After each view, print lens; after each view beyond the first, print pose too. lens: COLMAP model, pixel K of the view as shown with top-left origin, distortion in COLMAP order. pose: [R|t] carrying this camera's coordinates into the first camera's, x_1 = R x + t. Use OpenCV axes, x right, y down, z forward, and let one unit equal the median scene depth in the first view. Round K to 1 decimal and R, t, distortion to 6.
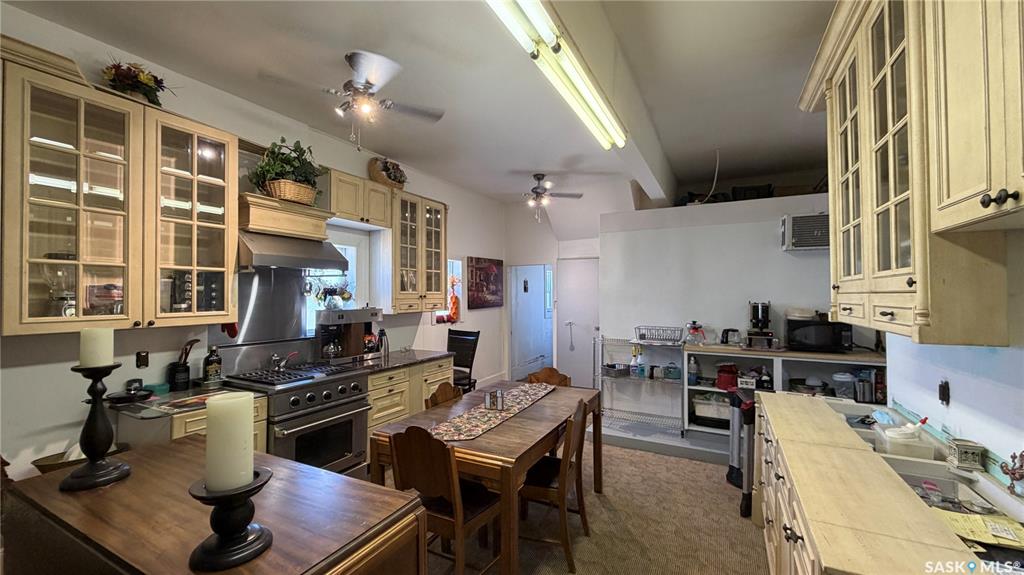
lens RADIAL K [[408.7, 0, 513.9], [0, 408.7, 289.3], [0, 0, 1]] dist [-0.003433, -0.000136]
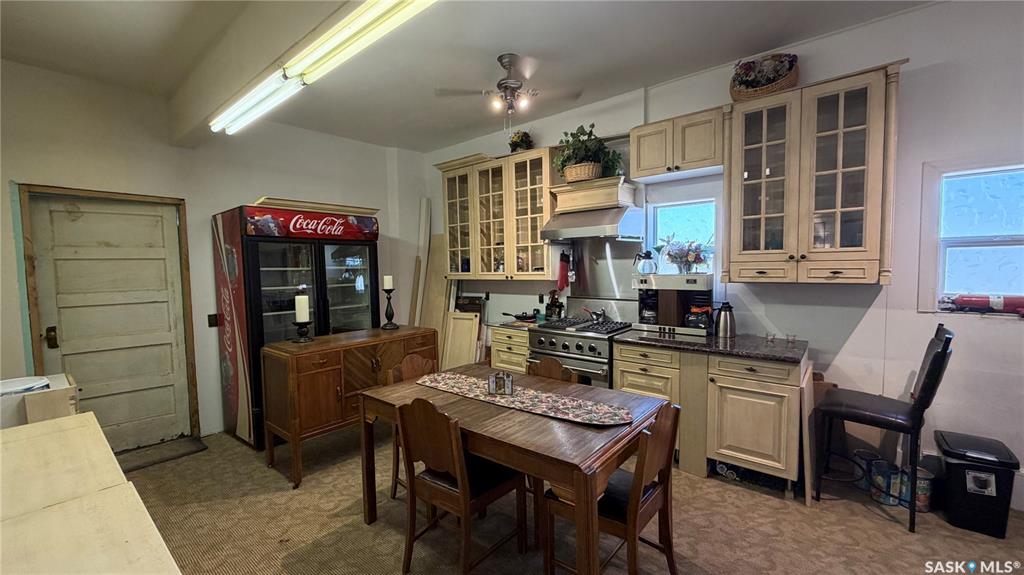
lens RADIAL K [[408.7, 0, 509.1], [0, 408.7, 287.8], [0, 0, 1]] dist [-0.003433, -0.000136]
pose [[-0.221911, 0.057479, -0.973371, 0.789344], [0.031414, 0.998164, 0.051781, 0.031121], [0.974561, -0.019087, -0.223309, 1.238473]]
